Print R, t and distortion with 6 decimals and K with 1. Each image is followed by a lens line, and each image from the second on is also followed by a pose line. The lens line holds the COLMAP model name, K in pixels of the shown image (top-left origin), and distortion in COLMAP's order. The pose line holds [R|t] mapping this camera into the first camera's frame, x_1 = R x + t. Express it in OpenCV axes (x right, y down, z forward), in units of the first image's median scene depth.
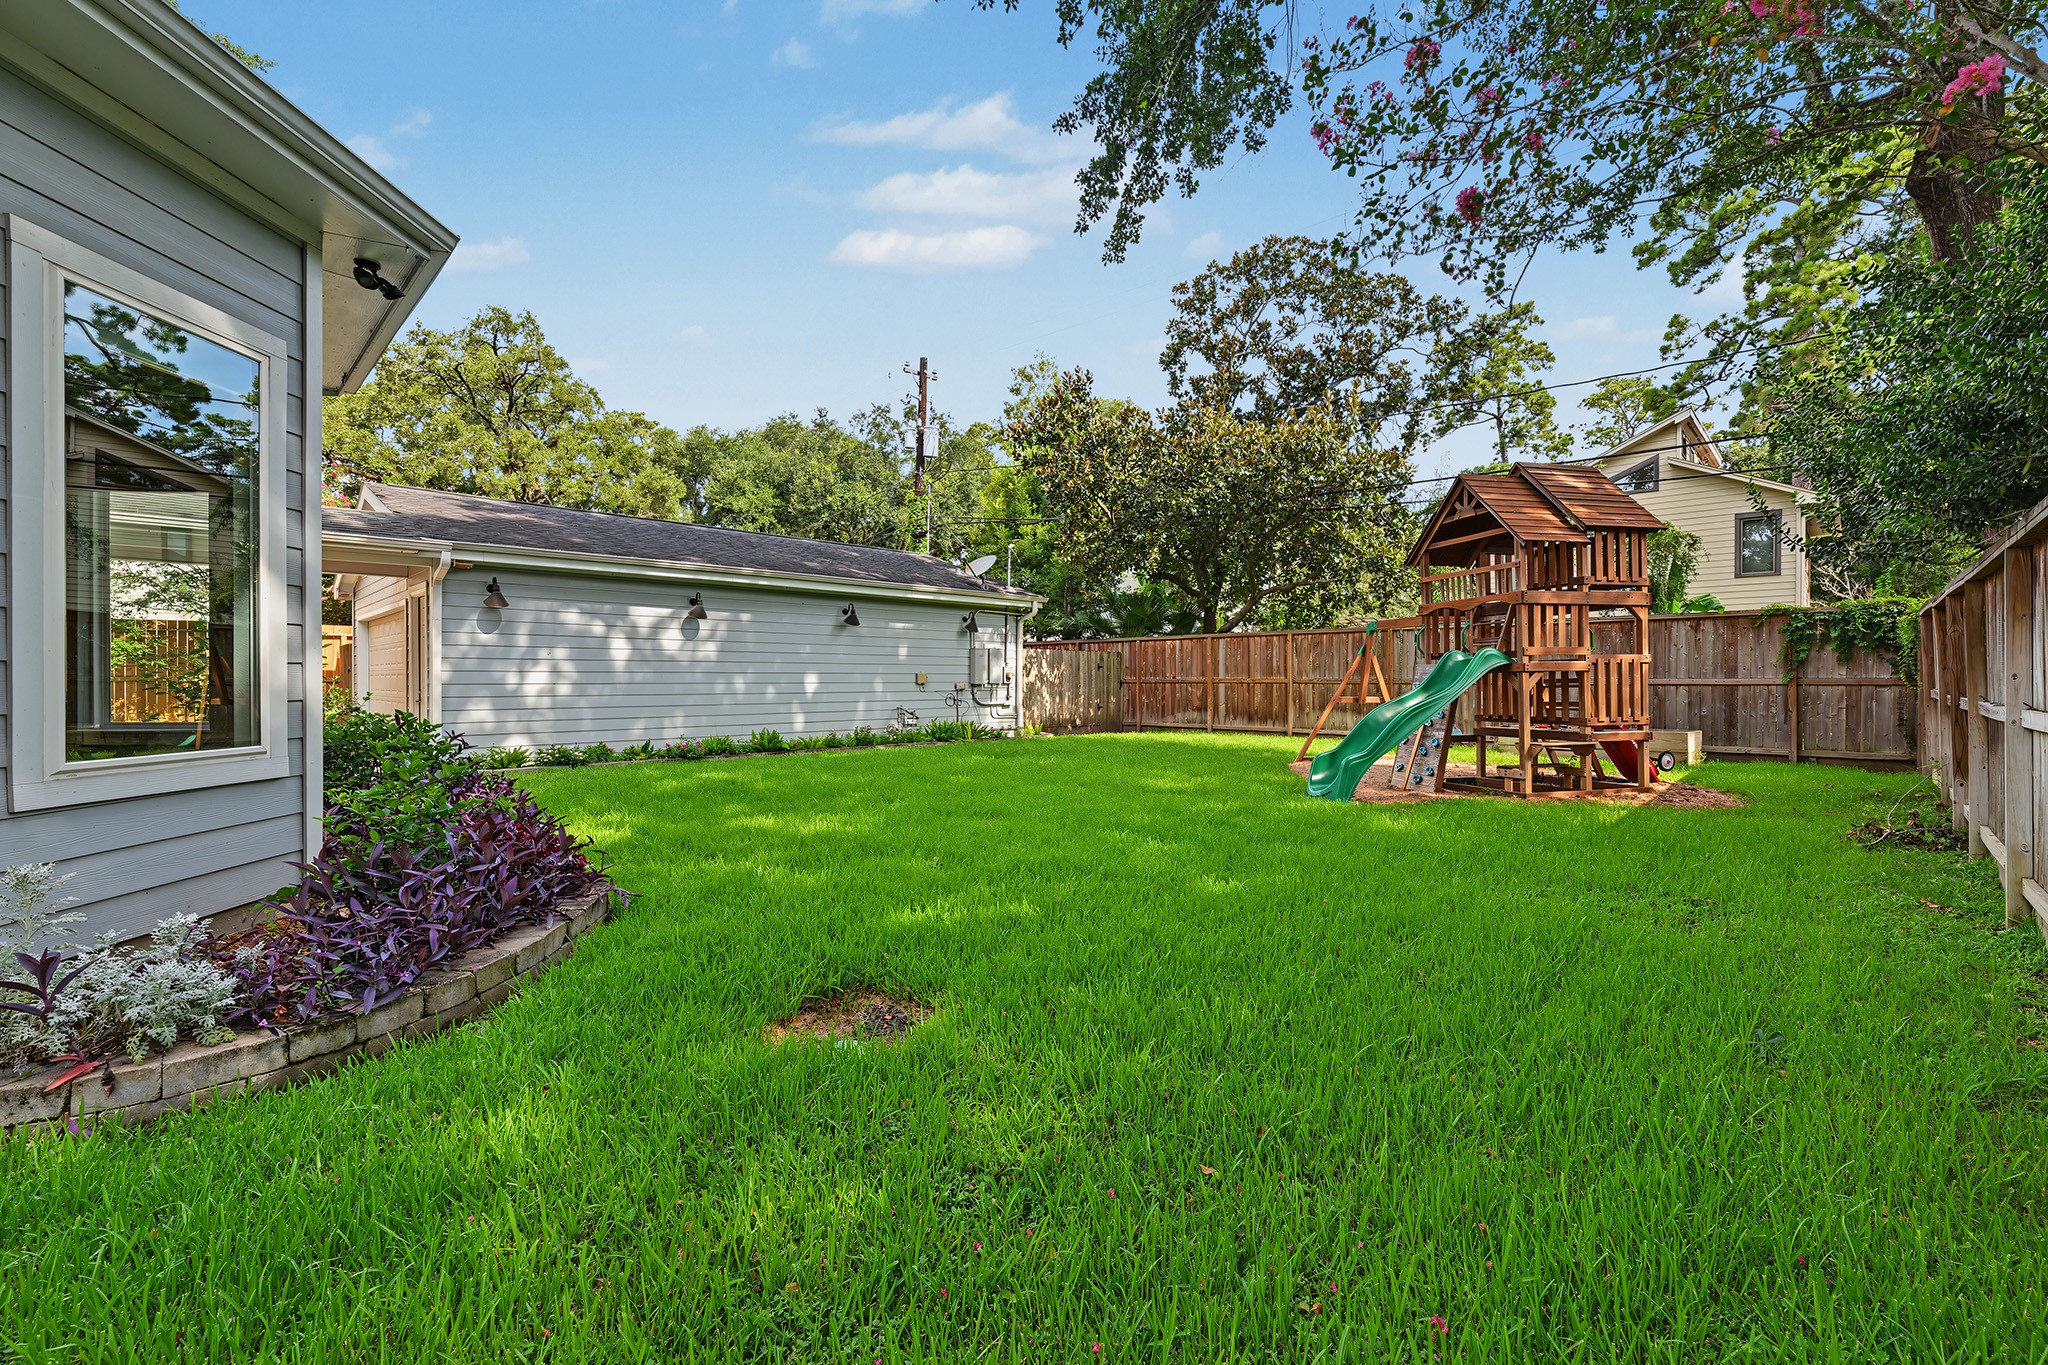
lens RADIAL K [[858.9, 0, 1007.6], [0, 858.9, 668.0], [0, 0, 1]] dist [-0.001275, -0.000201]
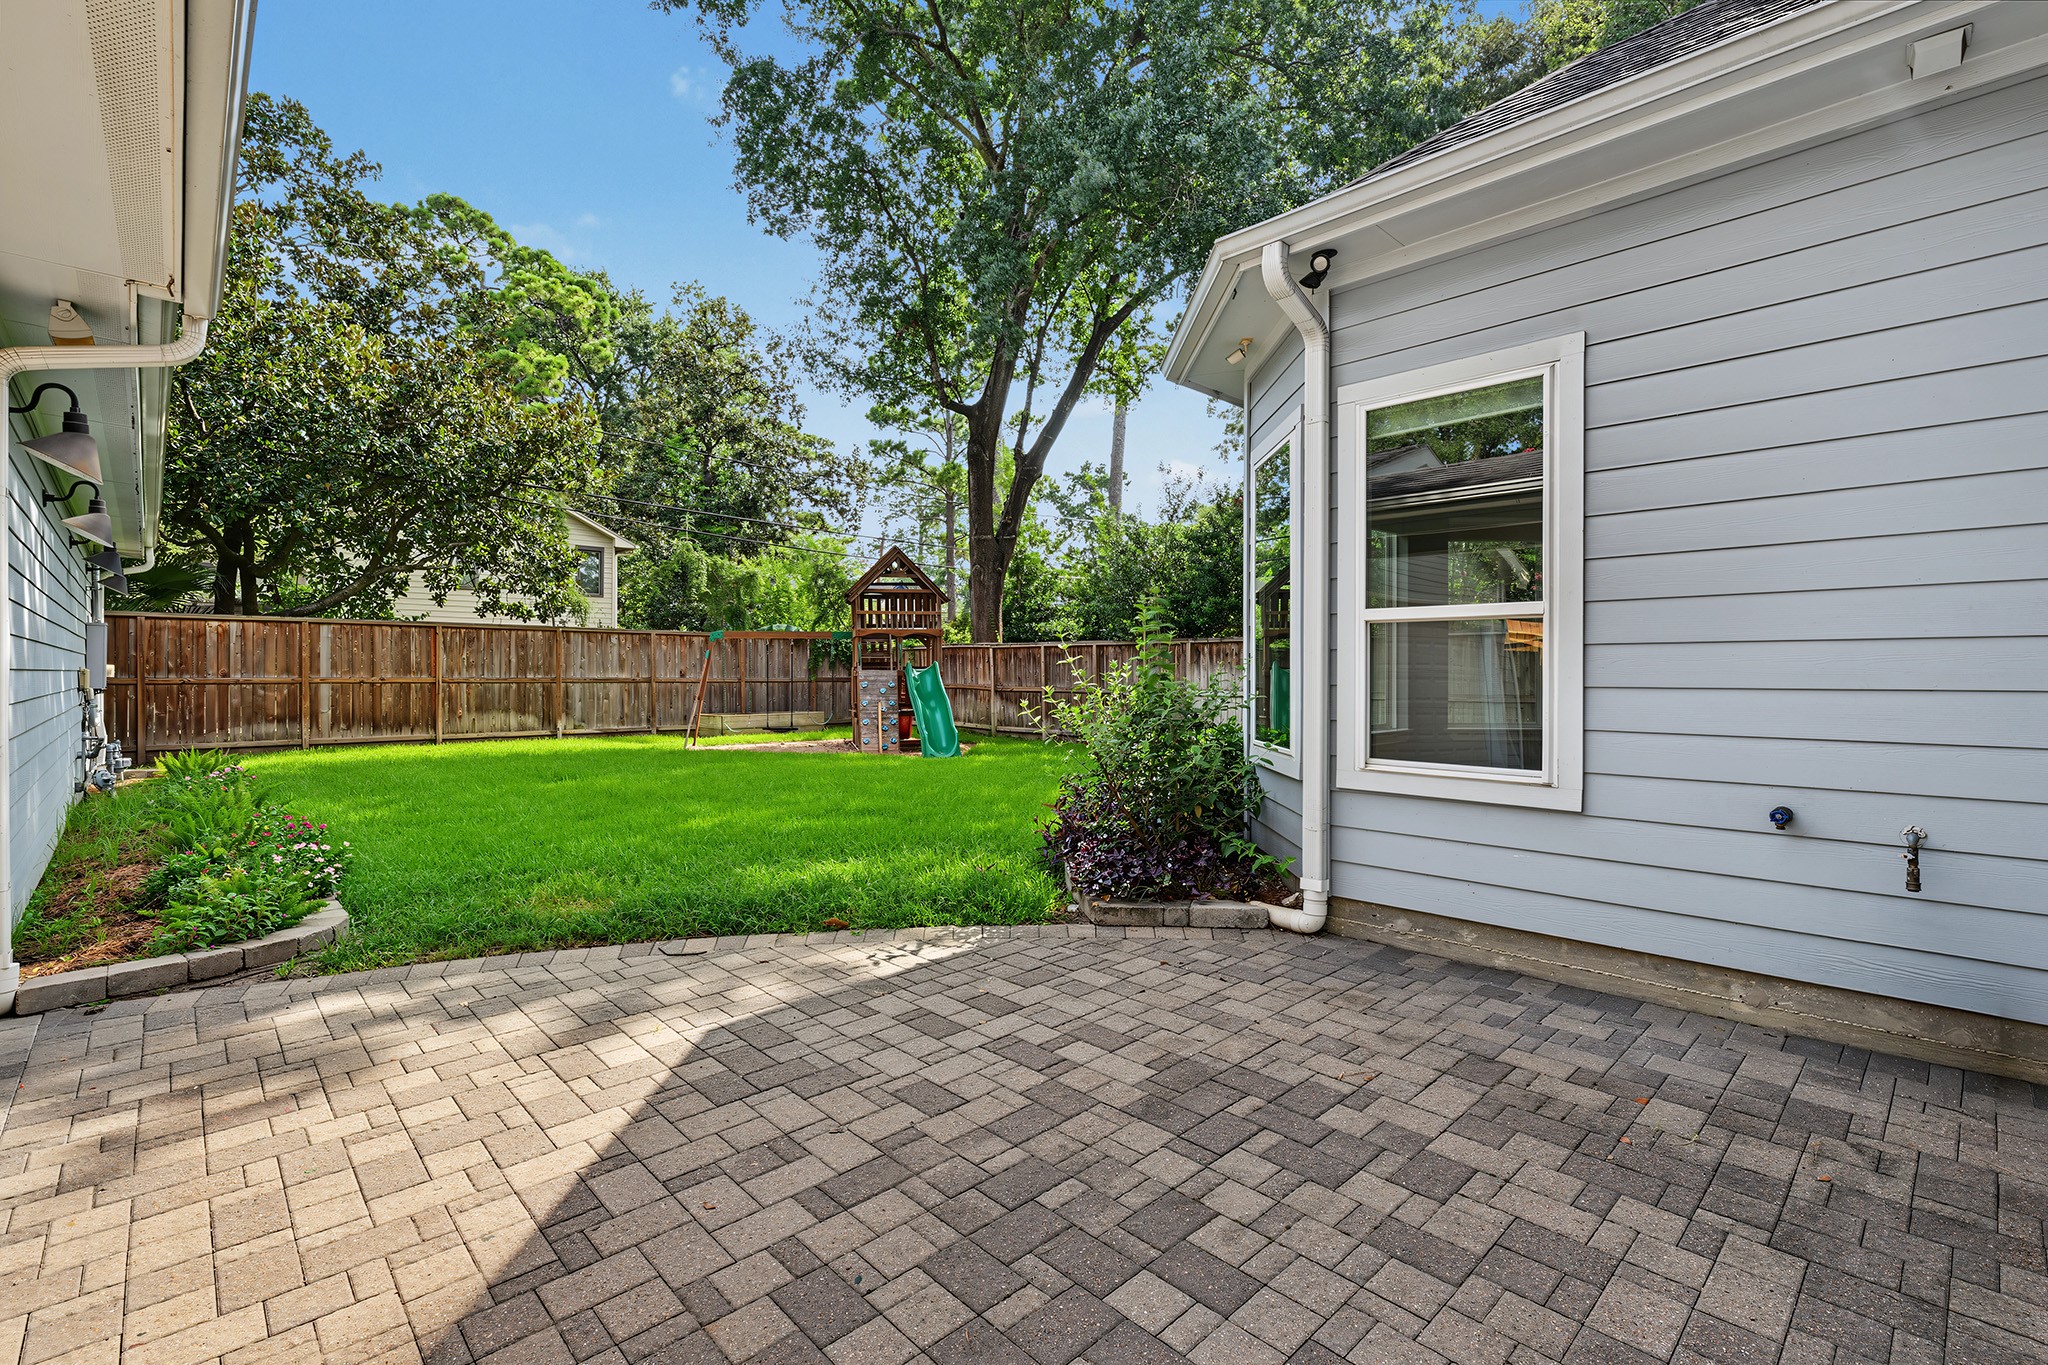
lens RADIAL K [[916.0, 0, 1020.1], [0, 916.0, 681.2], [0, 0, 1]] dist [-0.003808, -0.000318]
pose [[0.011103, -0.006612, 0.999916, -0.565992], [-0.018824, 0.999800, 0.006820, -0.001330], [-0.999761, -0.018899, 0.010977, 0.382642]]
